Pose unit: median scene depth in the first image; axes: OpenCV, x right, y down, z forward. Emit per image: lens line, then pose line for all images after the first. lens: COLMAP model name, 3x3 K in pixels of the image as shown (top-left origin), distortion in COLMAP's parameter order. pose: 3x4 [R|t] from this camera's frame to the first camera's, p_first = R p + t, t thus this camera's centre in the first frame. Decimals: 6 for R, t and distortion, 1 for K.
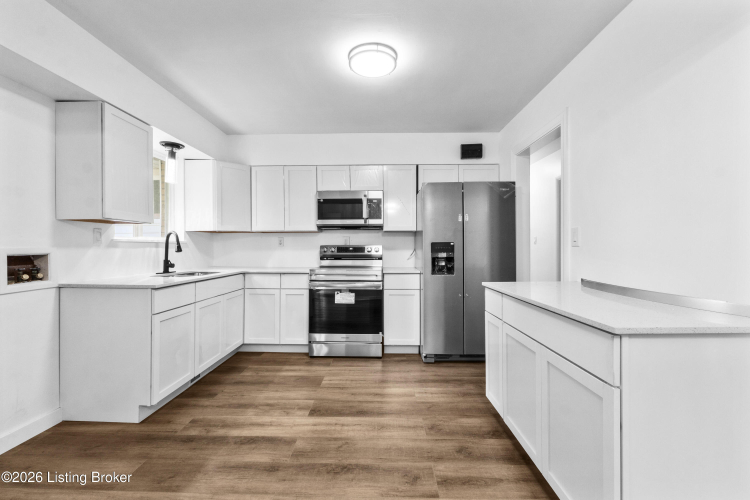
lens RADIAL K [[317.8, 0, 373.0], [0, 317.8, 247.5], [0, 0, 1]] dist [-0.009358, -0.000059]
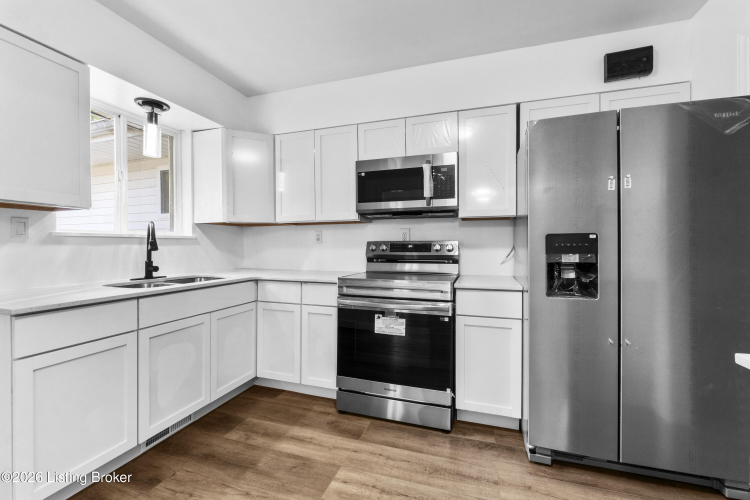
lens RADIAL K [[317.8, 0, 373.0], [0, 317.8, 247.5], [0, 0, 1]] dist [-0.009358, -0.000059]
pose [[0.955838, 0.002108, -0.293888, 0.059779], [0.000290, 0.999967, 0.008119, 0.001388], [0.293895, -0.007845, 0.955806, 0.388583]]
